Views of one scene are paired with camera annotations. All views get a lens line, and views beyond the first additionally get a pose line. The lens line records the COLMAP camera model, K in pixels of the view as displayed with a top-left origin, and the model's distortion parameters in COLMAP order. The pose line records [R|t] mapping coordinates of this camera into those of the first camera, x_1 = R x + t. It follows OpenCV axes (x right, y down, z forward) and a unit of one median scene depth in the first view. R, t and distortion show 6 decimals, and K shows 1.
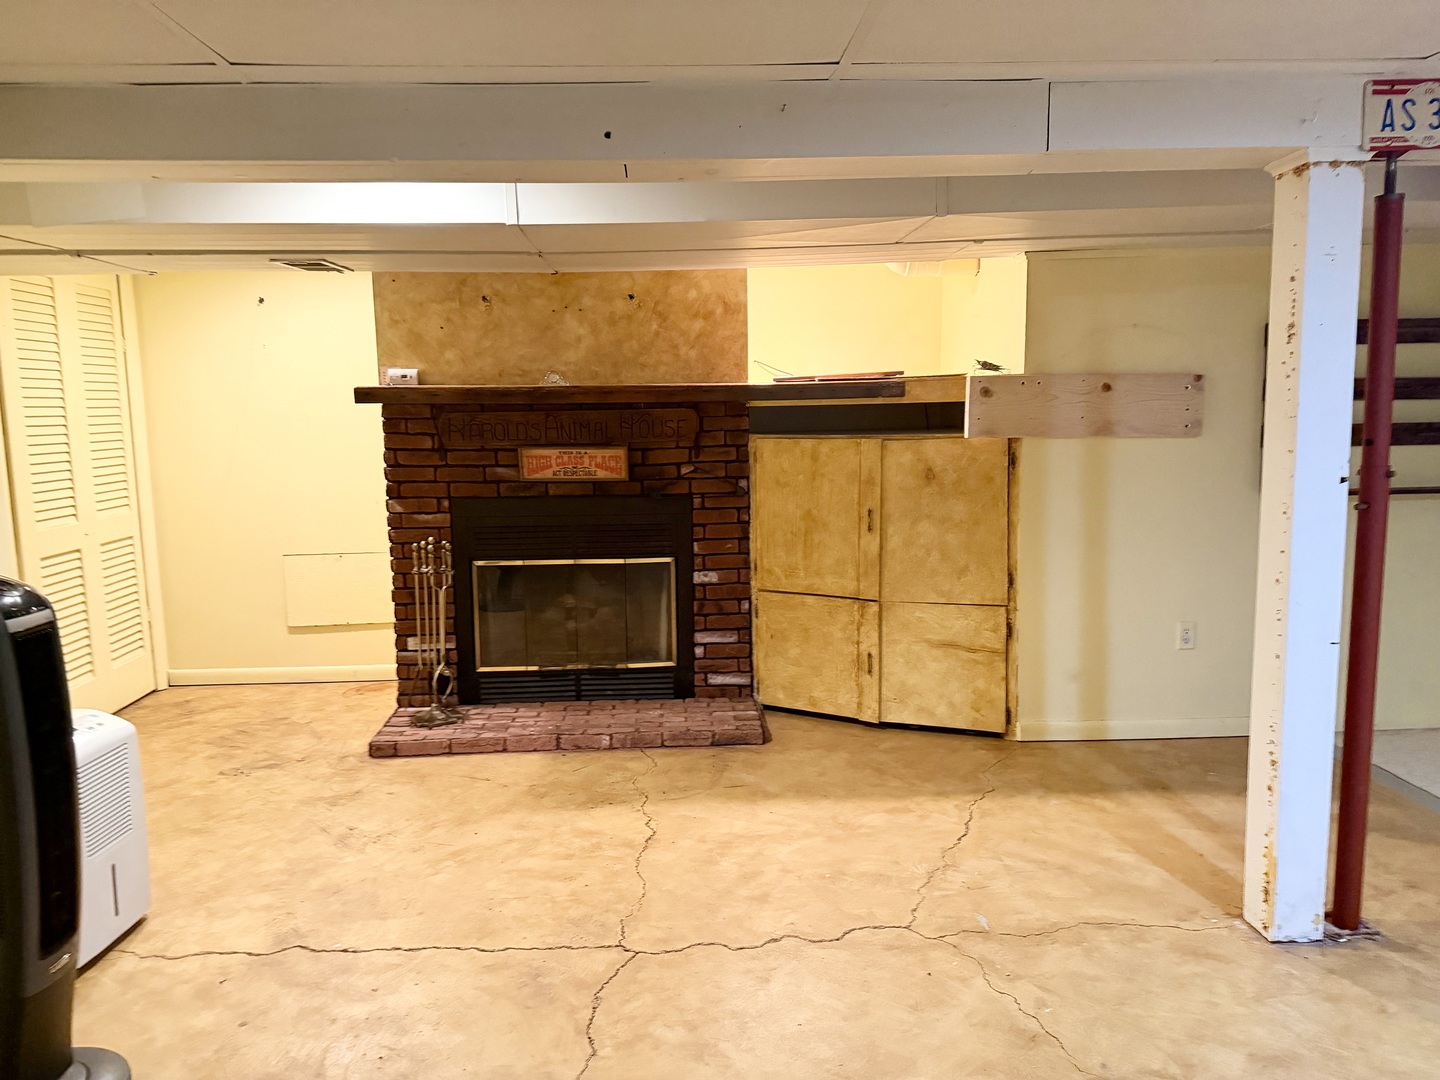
lens RADIAL K [[1005.5, 0, 719.4], [0, 1005.5, 546.8], [0, 0, 1]] dist [0.131580, -0.171153]
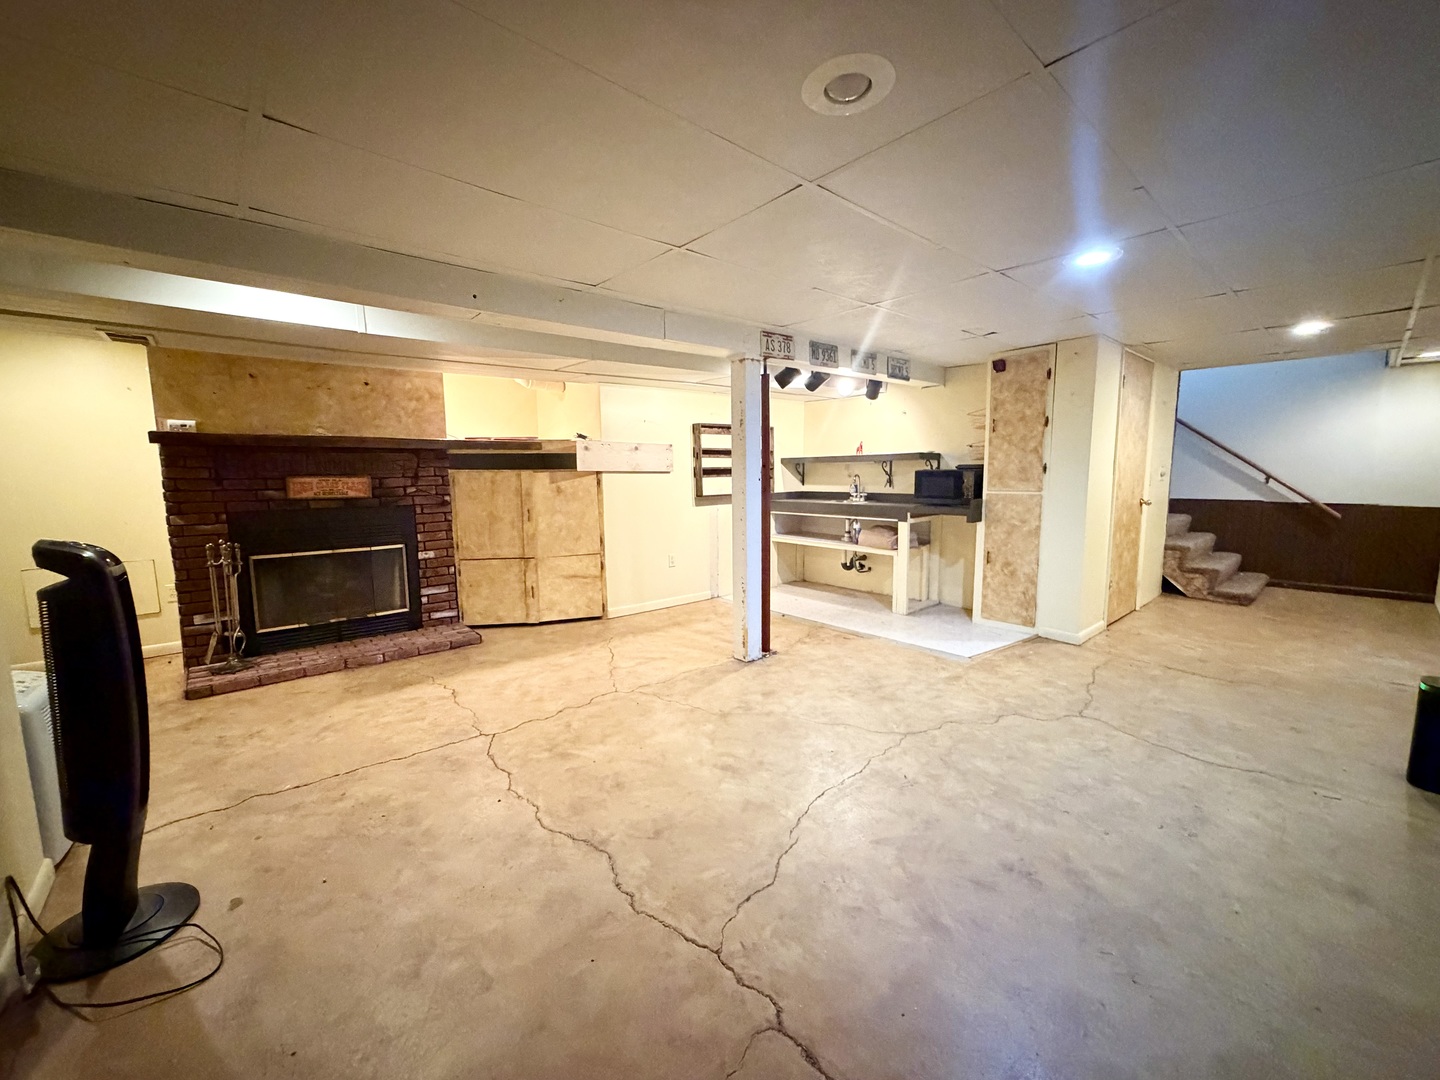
lens RADIAL K [[579.9, 0, 717.6], [0, 579.9, 546.3], [0, 0, 1]] dist [-0.000563, -0.000014]
pose [[0.782500, -0.071541, 0.618527, -0.239535], [0.081133, 0.996623, 0.012631, 0.045254], [-0.617342, 0.040299, 0.785662, -0.059519]]
